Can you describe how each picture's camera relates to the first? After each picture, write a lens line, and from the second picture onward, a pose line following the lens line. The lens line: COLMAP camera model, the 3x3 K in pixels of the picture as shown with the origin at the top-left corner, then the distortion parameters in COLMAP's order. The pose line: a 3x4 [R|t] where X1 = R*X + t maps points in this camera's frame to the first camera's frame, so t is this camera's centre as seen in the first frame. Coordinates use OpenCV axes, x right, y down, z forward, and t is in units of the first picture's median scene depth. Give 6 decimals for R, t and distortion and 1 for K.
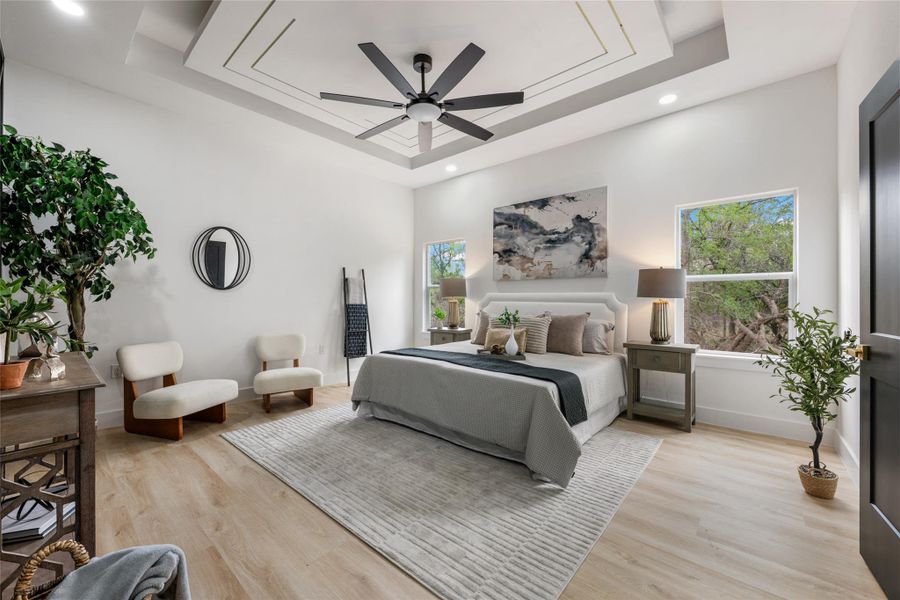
lens RADIAL K [[367.0, 0, 452.4], [0, 367.0, 301.9], [0, 0, 1]] dist [-0.000561, 0.000475]
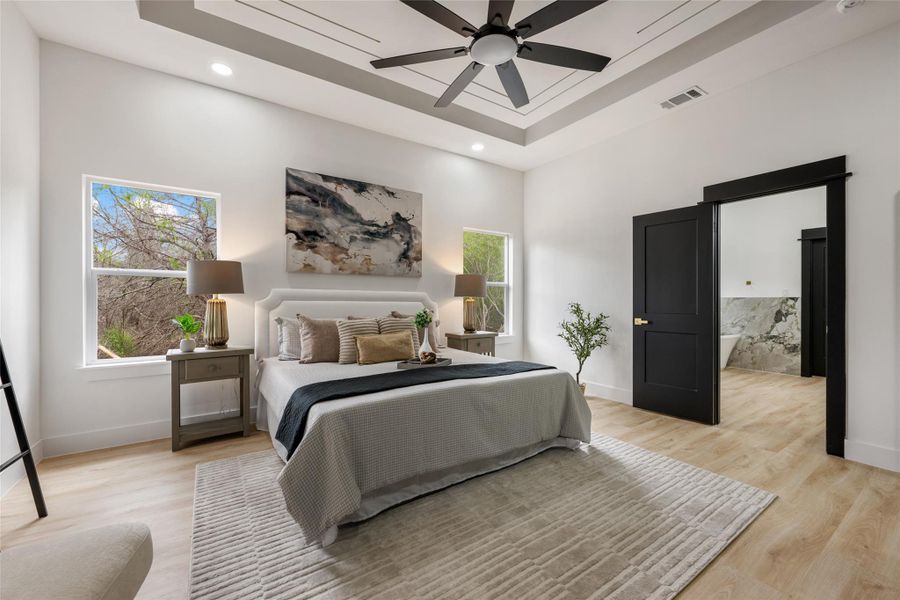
lens RADIAL K [[367.0, 0, 452.5], [0, 367.0, 298.0], [0, 0, 1]] dist [-0.000561, 0.000475]
pose [[0.237101, 0.008912, 0.971444, -0.545166], [0.008782, 0.999897, -0.011316, 0.003990], [-0.971445, 0.011214, 0.236999, 0.593913]]
